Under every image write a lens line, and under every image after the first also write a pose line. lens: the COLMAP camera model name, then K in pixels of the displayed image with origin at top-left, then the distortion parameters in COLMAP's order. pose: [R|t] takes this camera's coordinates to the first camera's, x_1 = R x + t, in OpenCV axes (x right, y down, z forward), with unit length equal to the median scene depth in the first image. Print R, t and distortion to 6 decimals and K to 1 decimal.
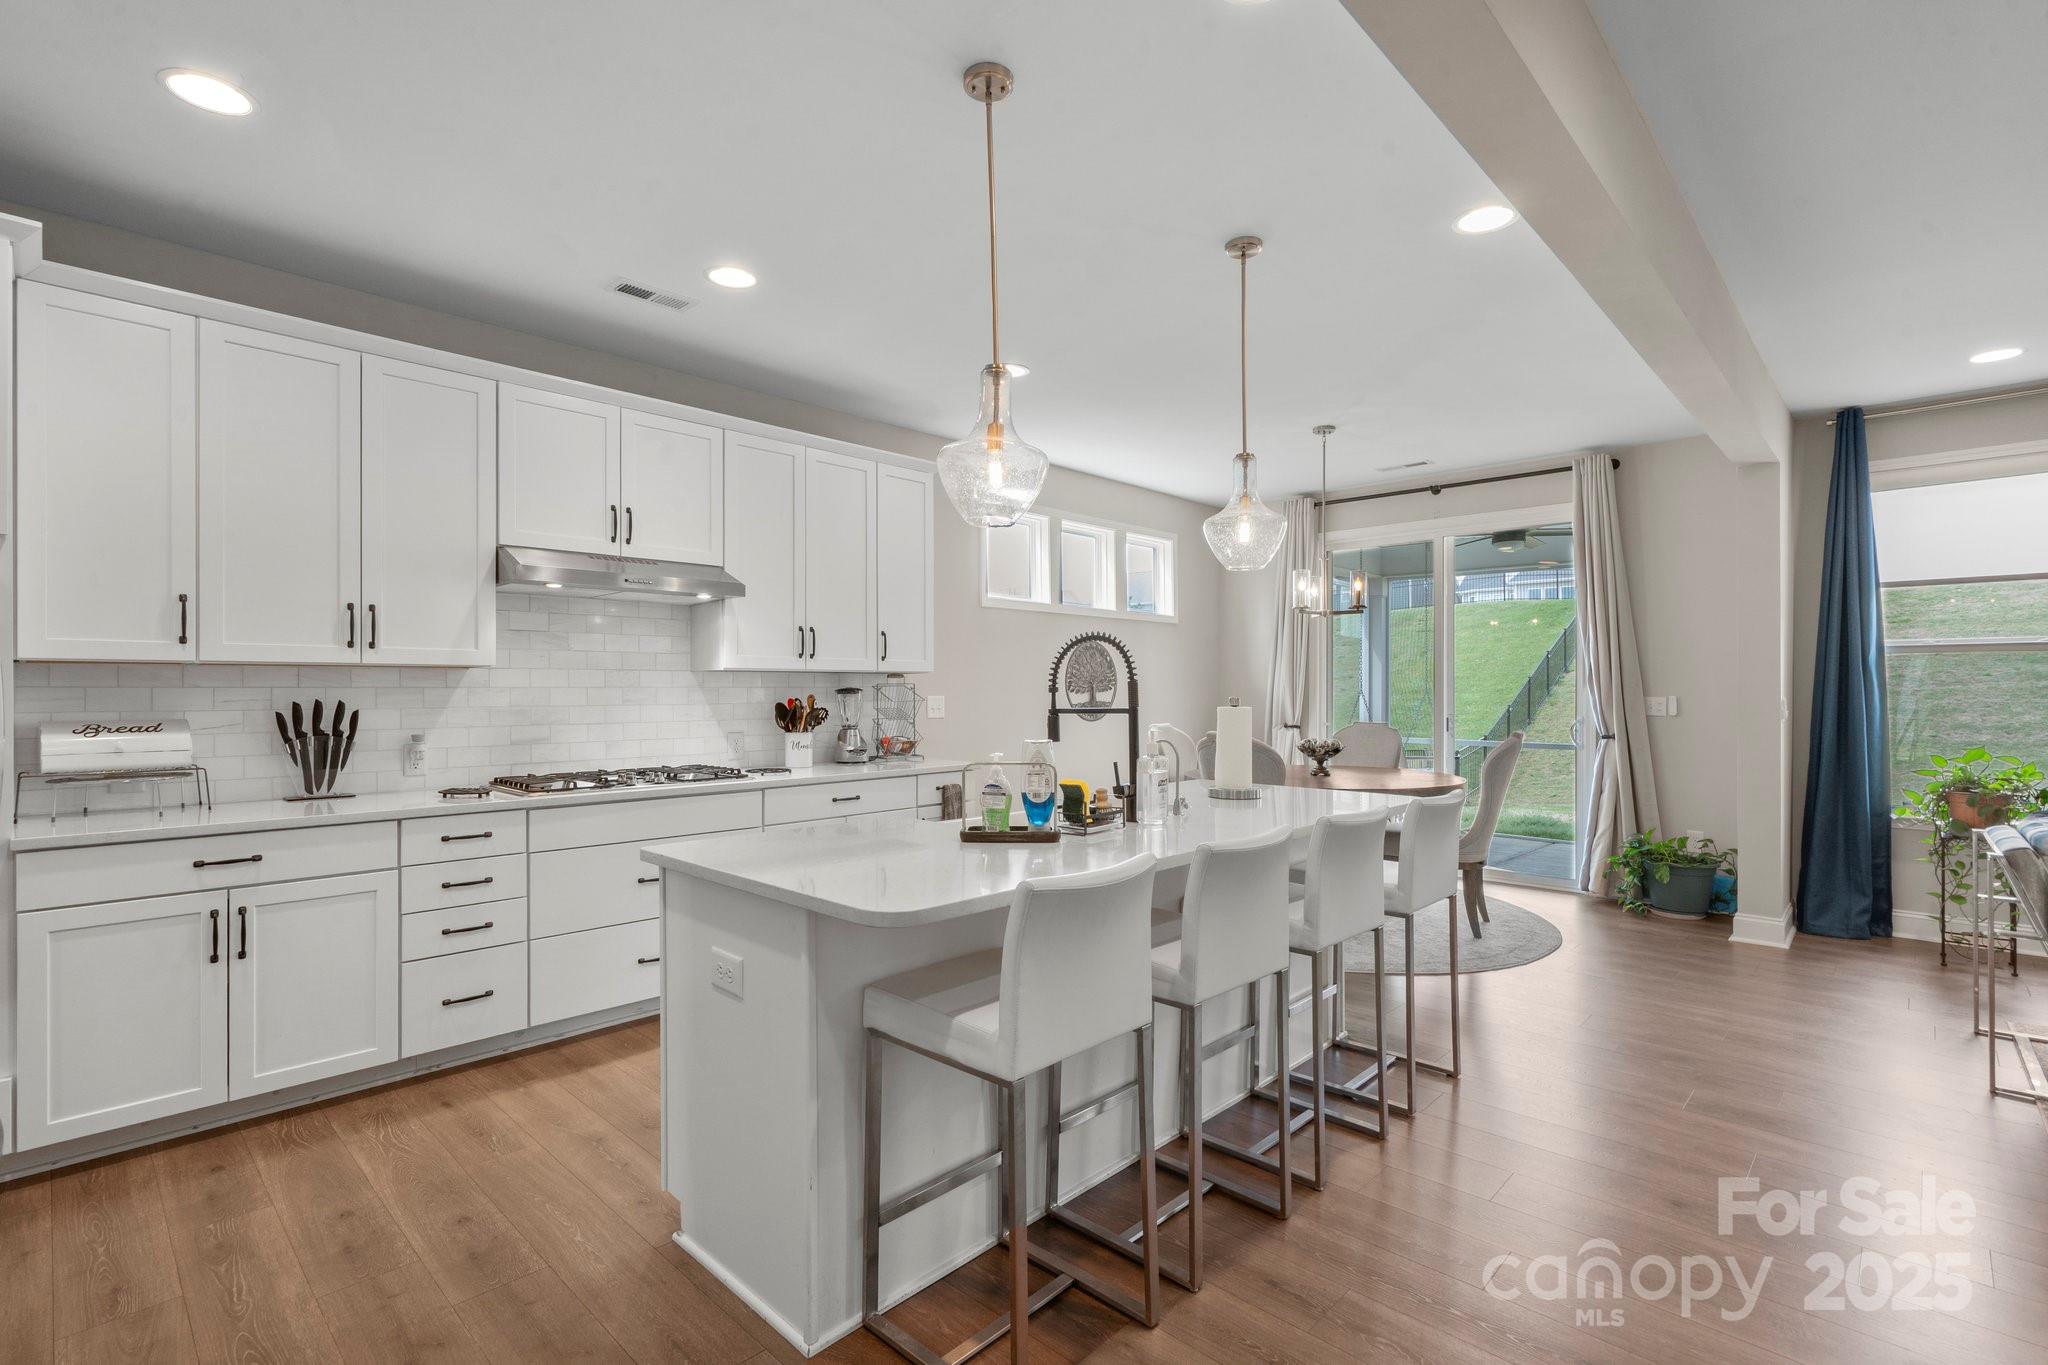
lens RADIAL K [[948.4, 0, 1026.8], [0, 948.4, 686.9], [0, 0, 1]] dist [0.001619, 0.000922]
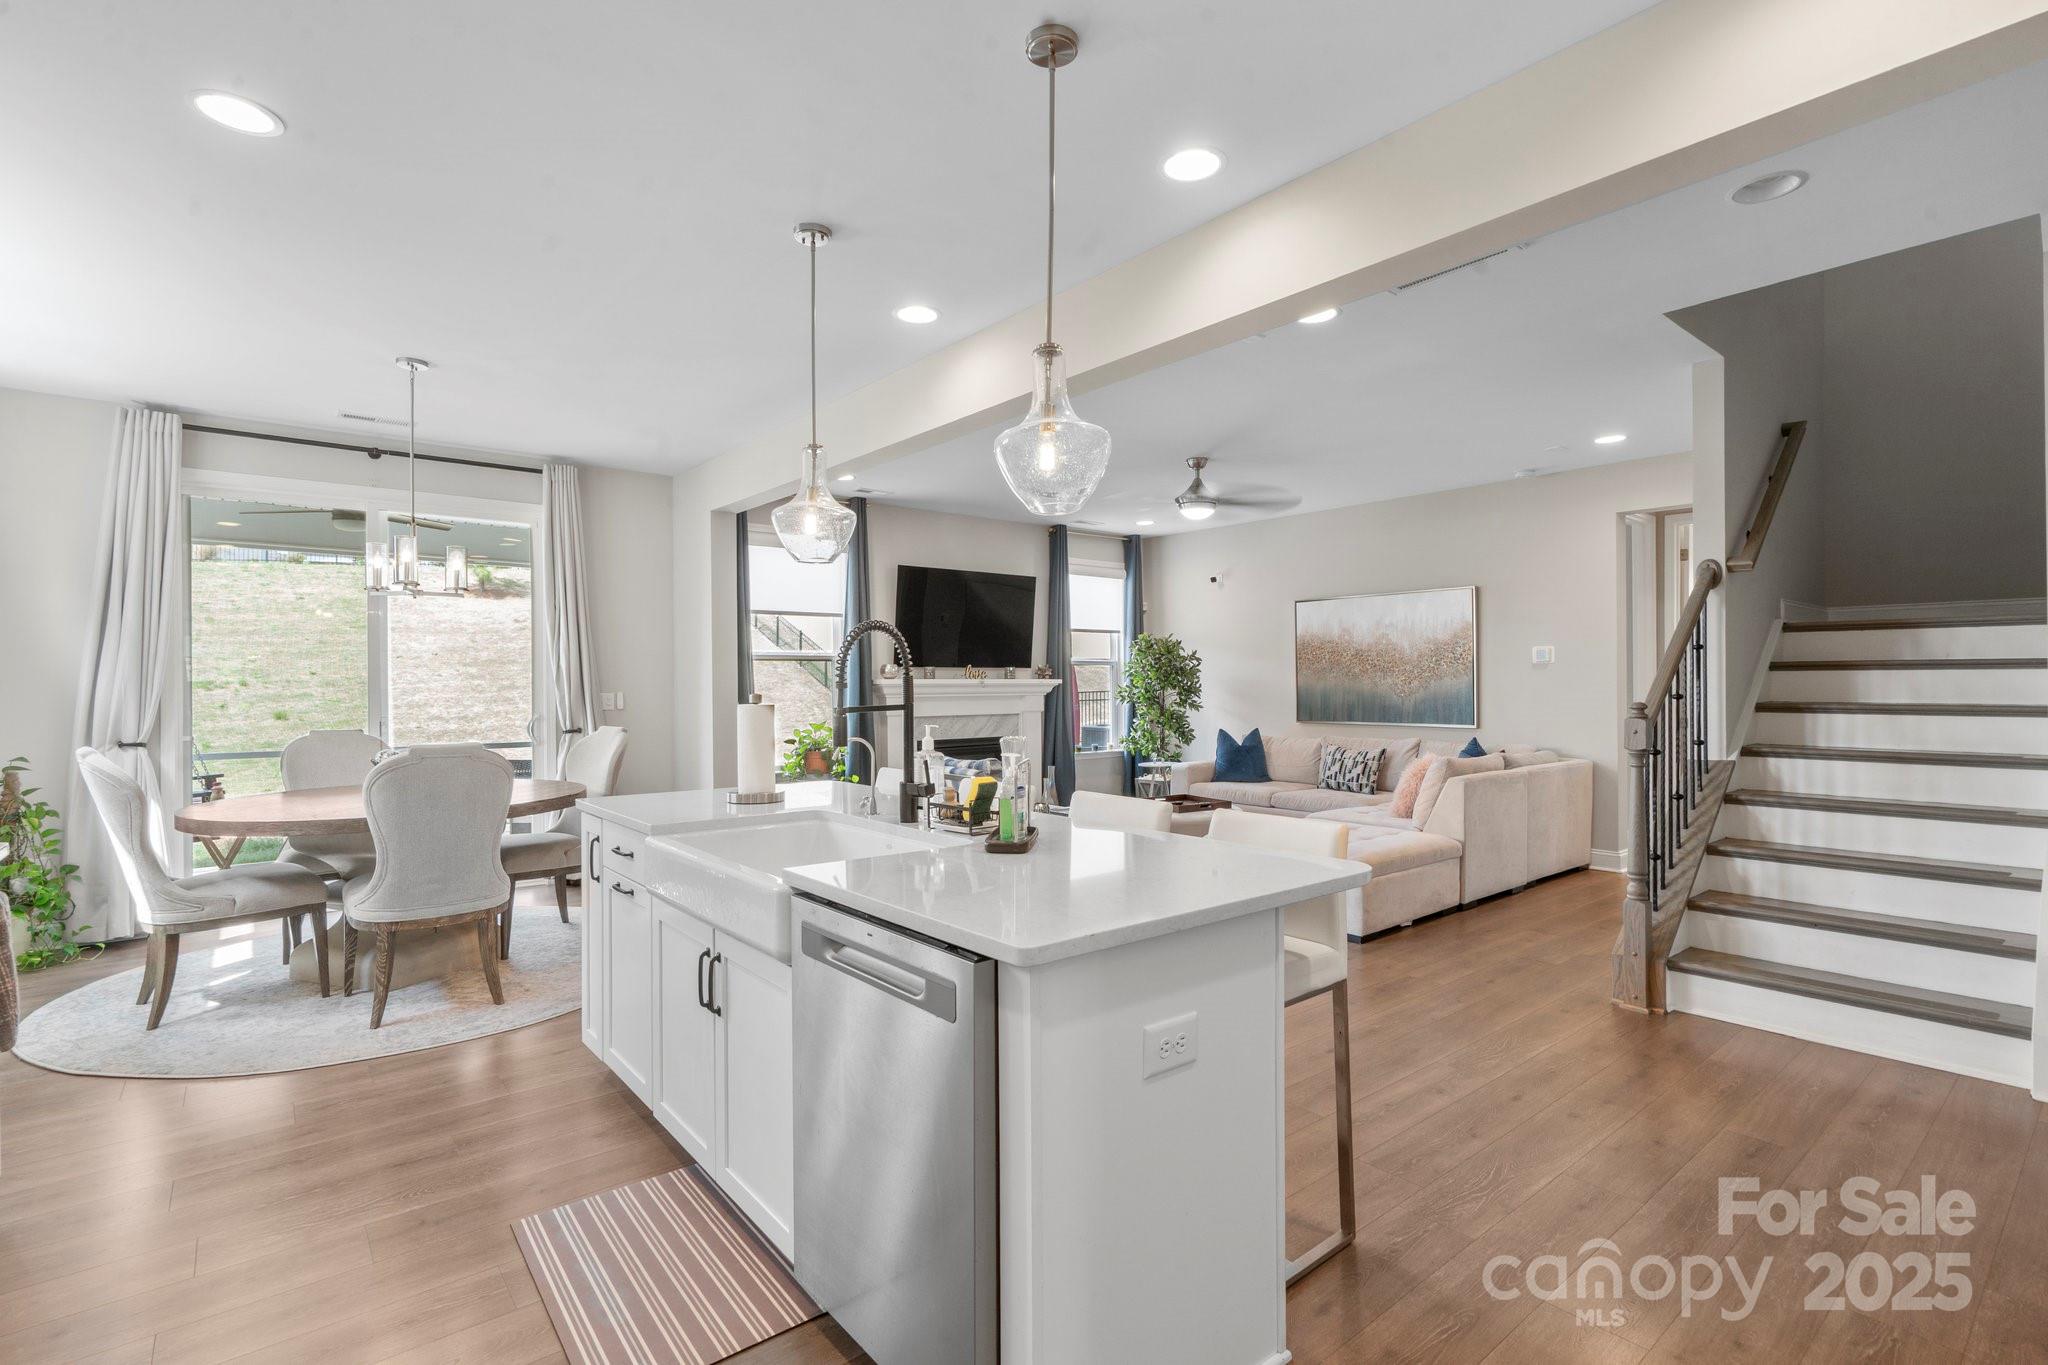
lens RADIAL K [[957.5, 0, 1024.0], [0, 957.5, 682.5], [0, 0, 1]] dist [-0.000325, 0.000555]
pose [[0.120965, 0.001193, 0.992656, -0.491200], [0.003281, 0.999993, -0.001602, 0.001431], [-0.992651, 0.003451, 0.120960, 0.448726]]
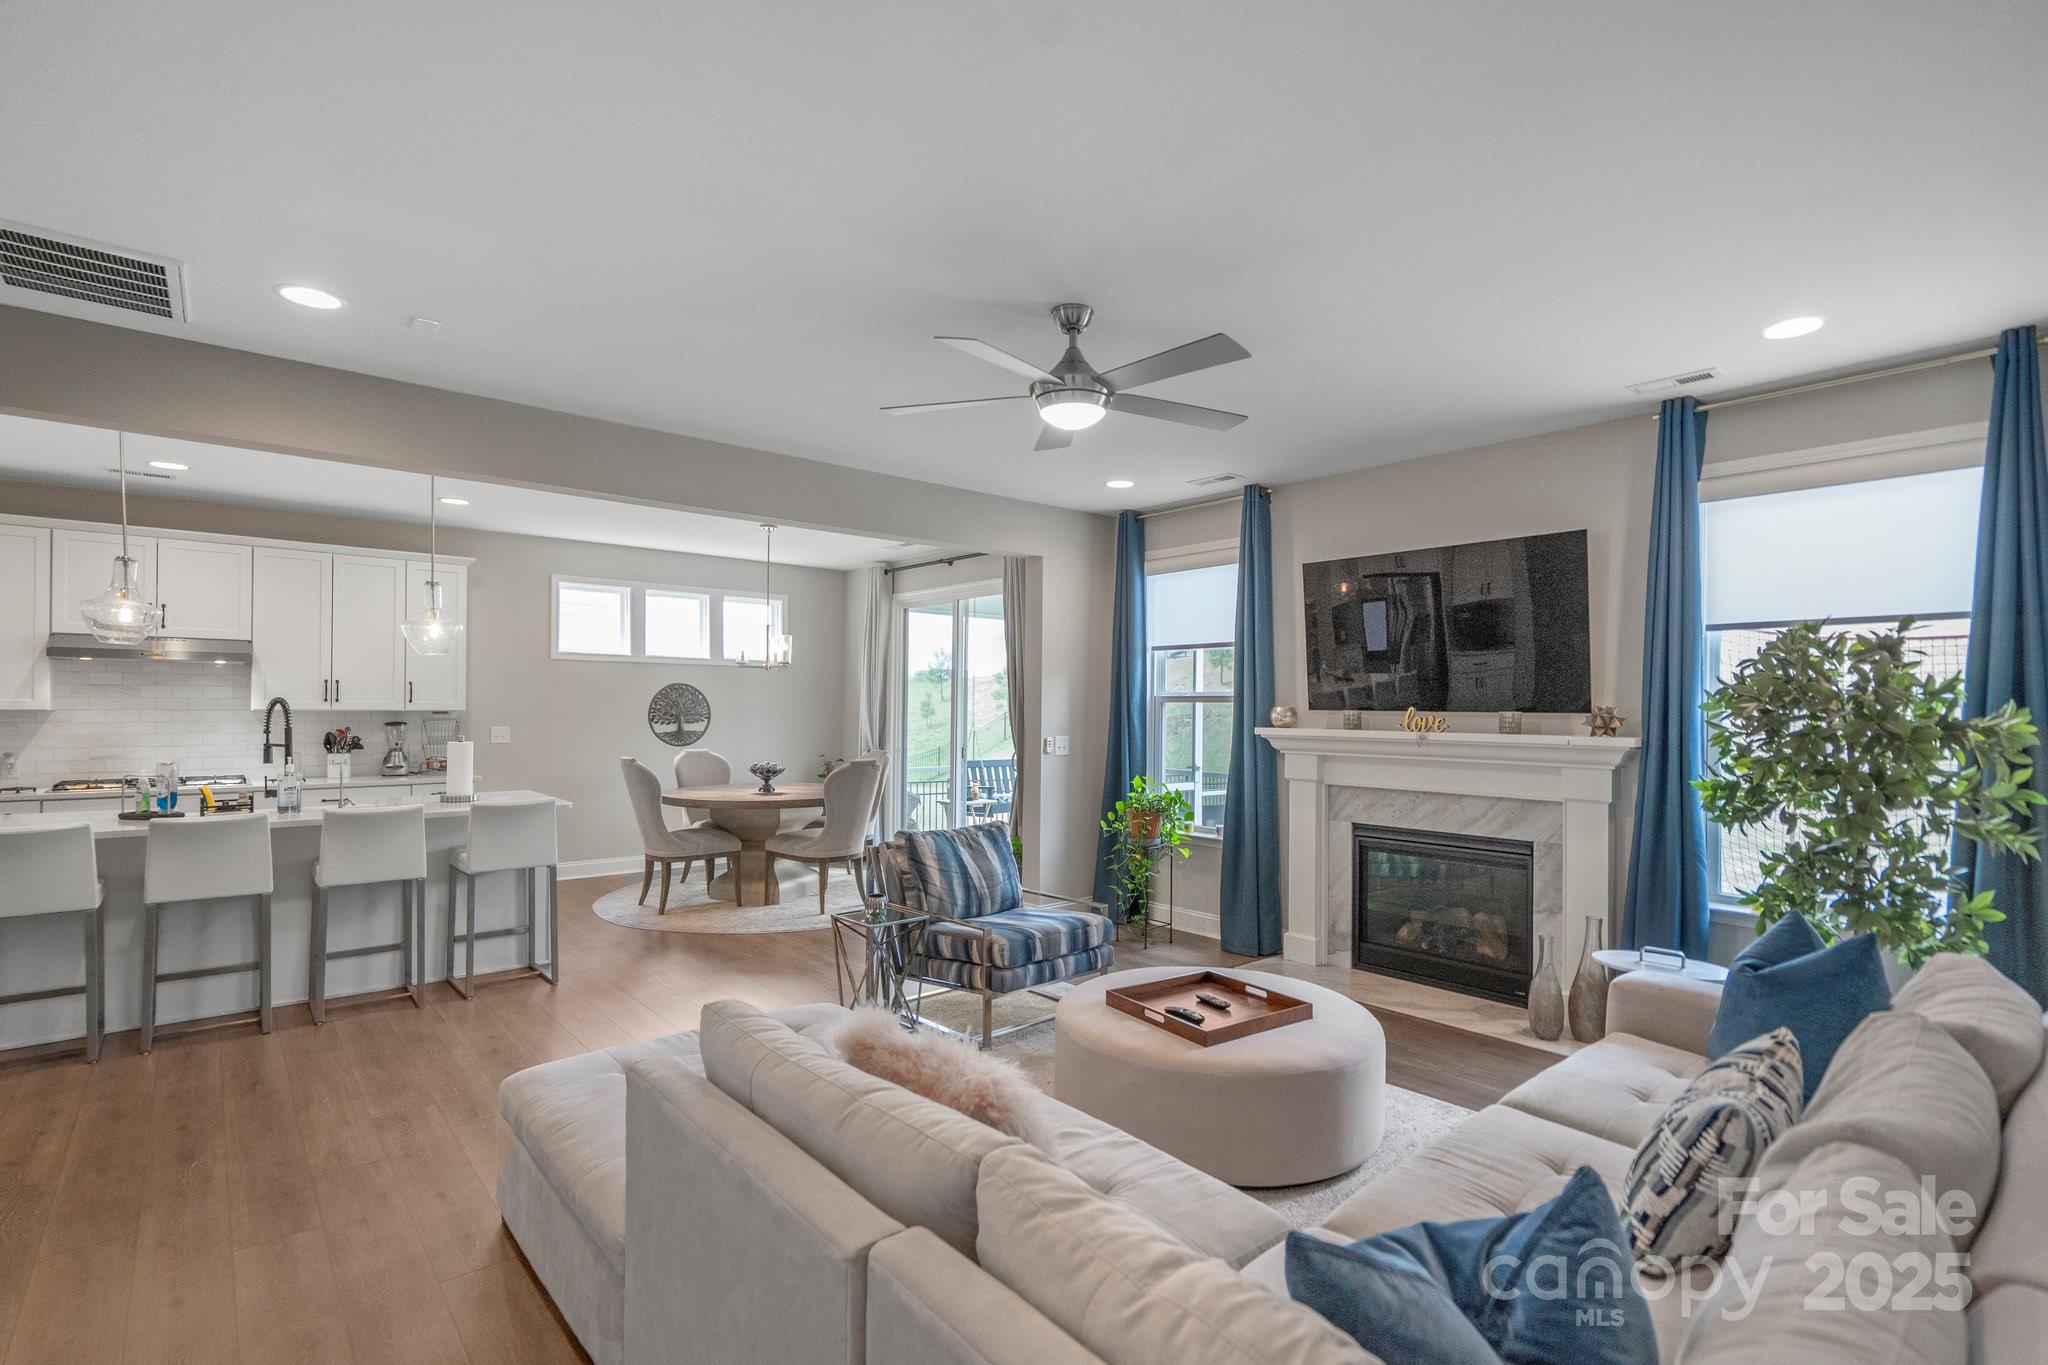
lens RADIAL K [[954.9, 0, 1021.9], [0, 954.9, 706.6], [0, 0, 1]] dist [-0.000202, 0.000894]
pose [[0.995076, 0.008477, -0.098747, 0.906726], [-0.008168, 0.999960, 0.003530, -0.035065], [0.098773, -0.002706, 0.995106, -0.312884]]
